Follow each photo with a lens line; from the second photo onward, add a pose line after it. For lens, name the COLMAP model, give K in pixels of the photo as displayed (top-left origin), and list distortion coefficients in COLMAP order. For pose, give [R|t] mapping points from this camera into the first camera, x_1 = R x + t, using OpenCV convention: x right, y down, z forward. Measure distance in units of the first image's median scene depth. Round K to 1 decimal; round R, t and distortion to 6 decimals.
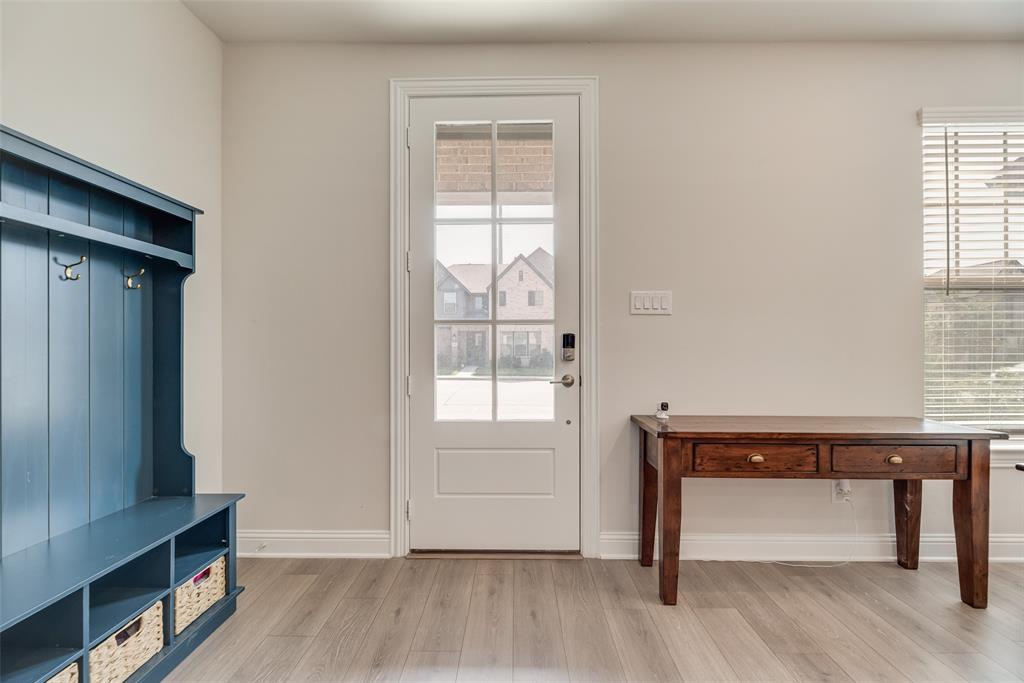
lens RADIAL K [[415.0, 0, 512.0], [0, 415.0, 342.4], [0, 0, 1]] dist [-0.002419, 0.000166]
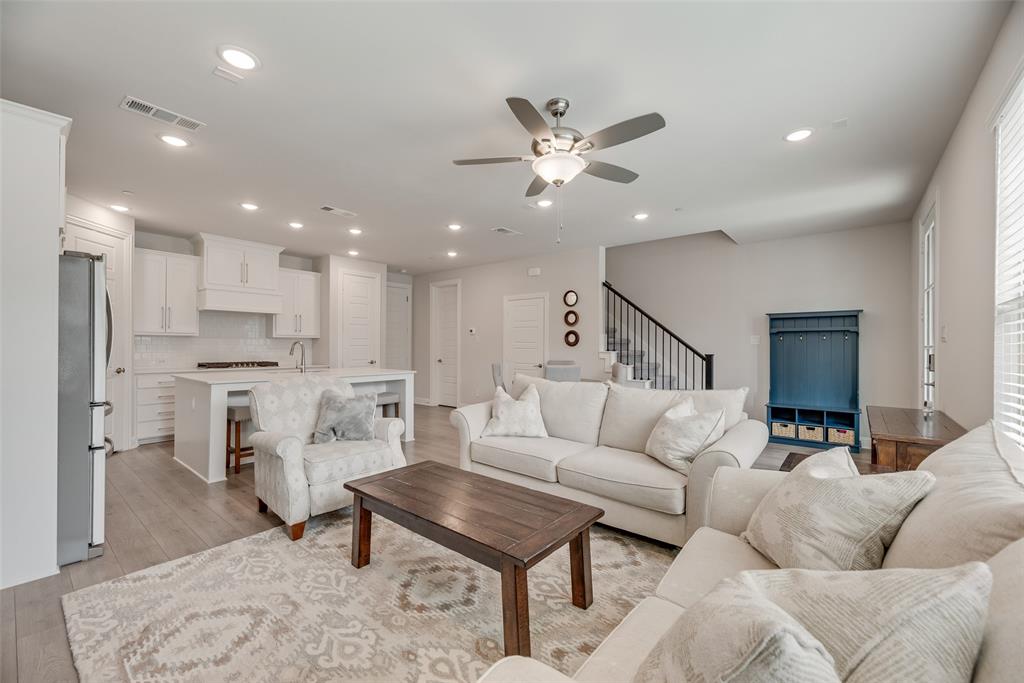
lens RADIAL K [[415.0, 0, 510.4], [0, 415.0, 345.4], [0, 0, 1]] dist [-0.002419, 0.000166]
pose [[-0.624688, -0.009394, -0.780818, 2.878553], [-0.006282, 0.999956, -0.007005, -0.044826], [0.780850, 0.000529, -0.624719, 0.882405]]
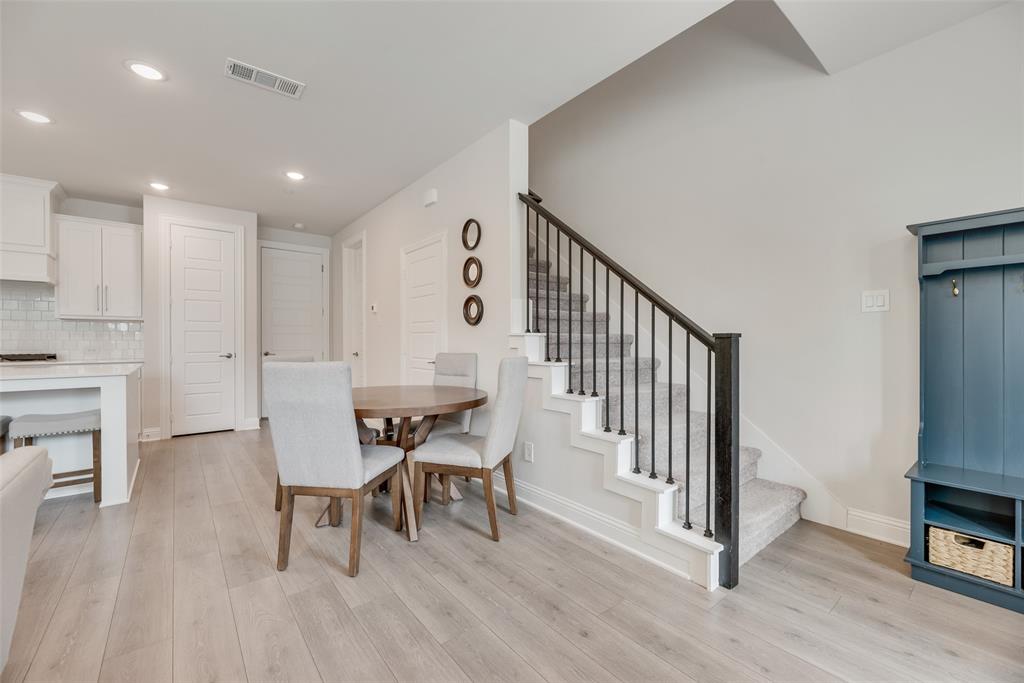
lens RADIAL K [[415.0, 0, 515.0], [0, 415.0, 342.1], [0, 0, 1]] dist [-0.002419, 0.000166]
pose [[-0.766948, -0.004373, -0.641694, 0.831027], [-0.002664, 0.999990, -0.003632, 0.015215], [0.641703, -0.001076, -0.766952, 0.619535]]
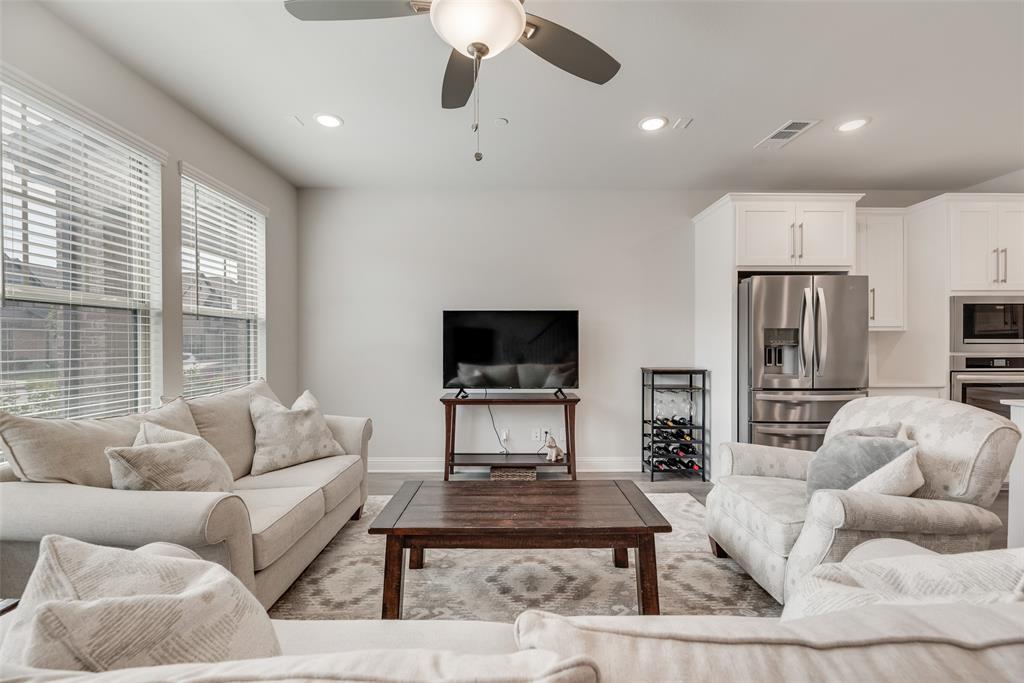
lens RADIAL K [[415.0, 0, 516.4], [0, 415.0, 344.1], [0, 0, 1]] dist [-0.002419, 0.000166]
pose [[-0.025682, -0.009871, 0.999621, 0.883851], [-0.001485, 0.999951, 0.009836, -0.066248], [-0.999669, -0.001231, -0.025695, 0.069439]]
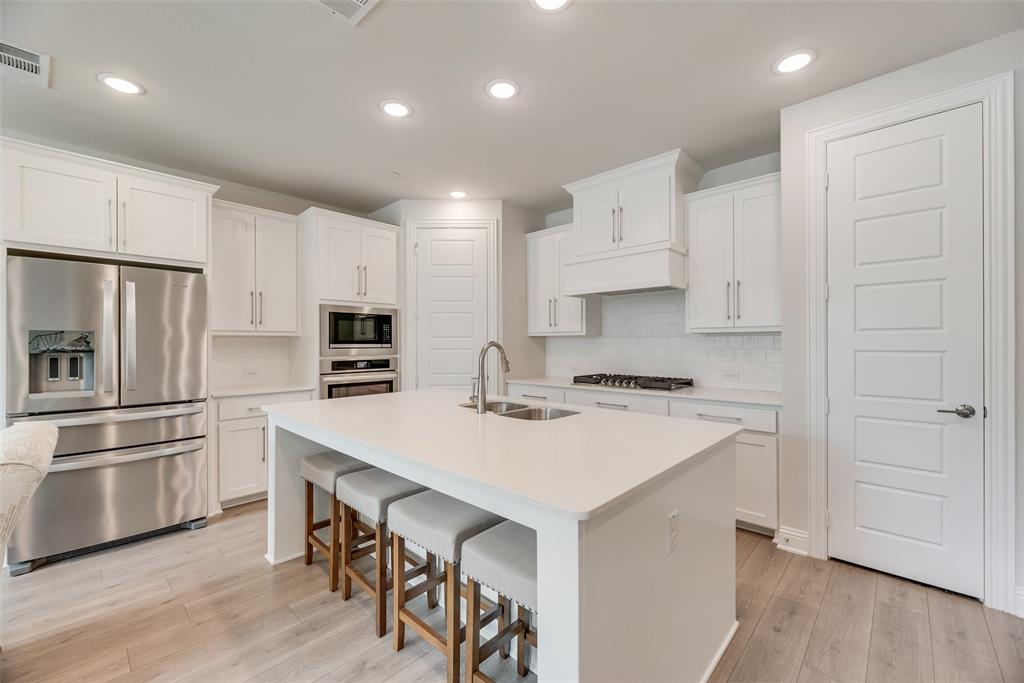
lens RADIAL K [[415.0, 0, 512.6], [0, 415.0, 344.8], [0, 0, 1]] dist [-0.002419, 0.000166]
pose [[-0.734572, -0.004830, 0.678514, 0.658115], [-0.002481, 0.999987, 0.004433, -0.081725], [-0.678527, 0.001573, -0.734574, -1.099510]]
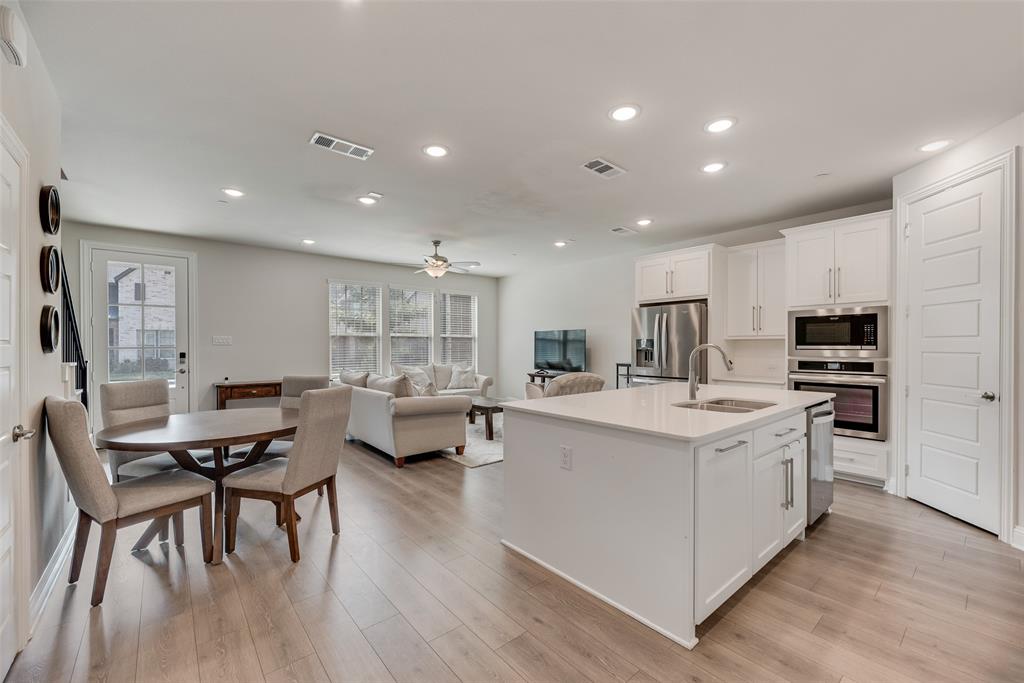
lens RADIAL K [[415.0, 0, 512.0], [0, 415.0, 346.1], [0, 0, 1]] dist [-0.002419, 0.000166]
pose [[0.757551, -0.004533, 0.652760, 0.010495], [0.001314, 0.999984, 0.005420, -0.085740], [-0.652774, -0.003248, 0.757545, -2.685596]]
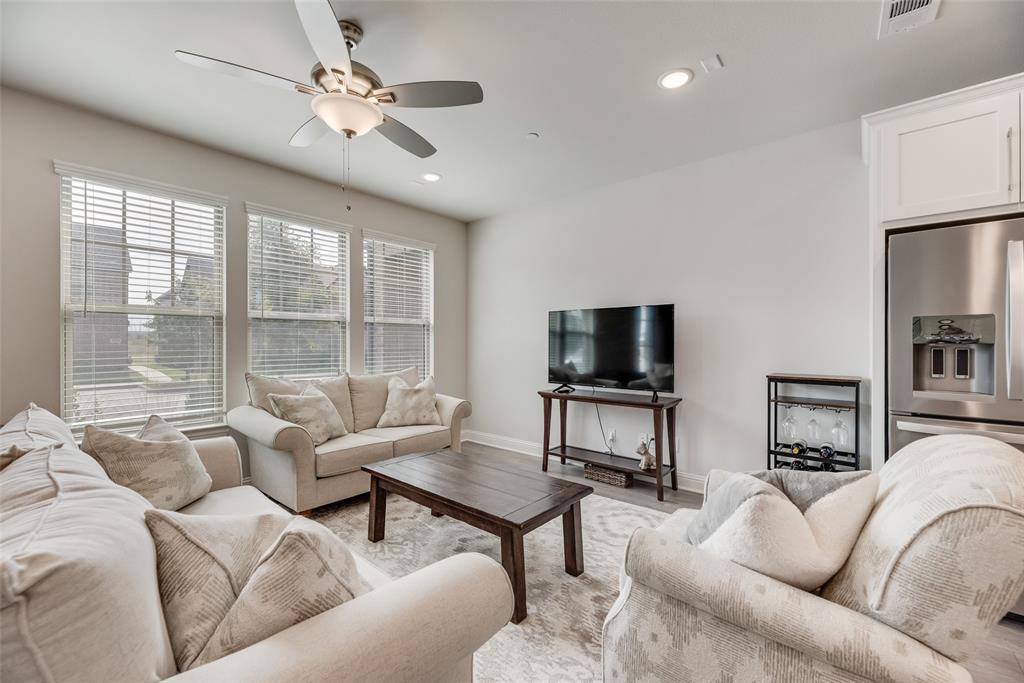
lens RADIAL K [[415.0, 0, 511.2], [0, 415.0, 340.2], [0, 0, 1]] dist [-0.002419, 0.000166]
pose [[0.639072, -0.001062, 0.769146, 1.088012], [0.001878, 0.999998, -0.000180, -0.057063], [-0.769145, 0.001559, 0.639073, -0.908890]]
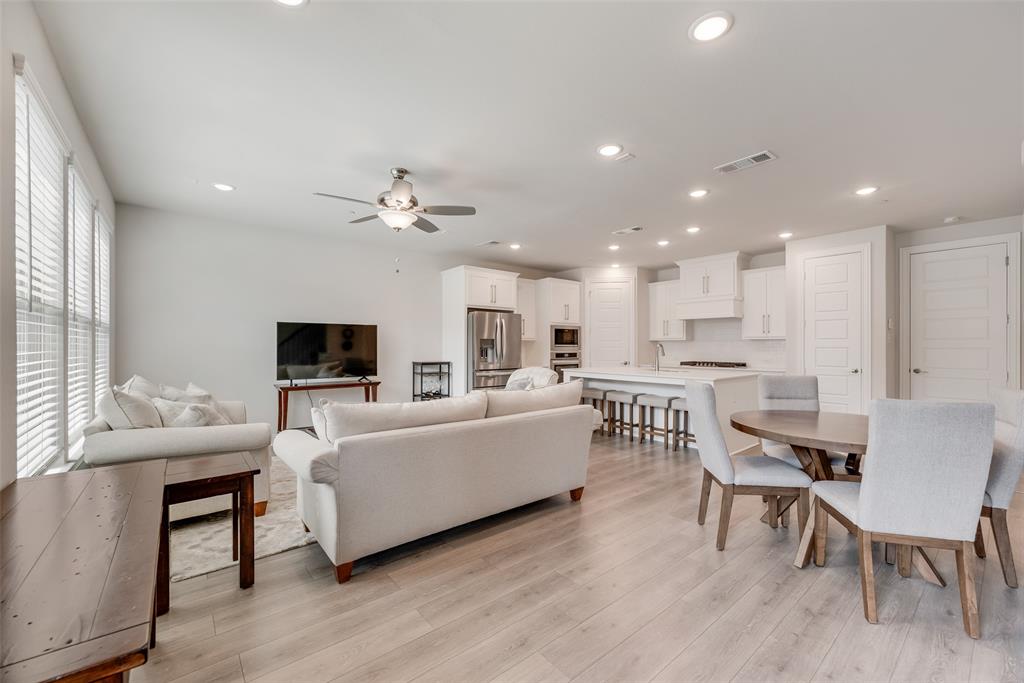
lens RADIAL K [[415.0, 0, 511.7], [0, 415.0, 344.9], [0, 0, 1]] dist [-0.002419, 0.000166]
pose [[-0.642644, -0.003285, 0.766158, -0.165042], [-0.005742, 0.999983, -0.000529, -0.065824], [-0.766144, -0.004739, -0.642652, 0.963961]]
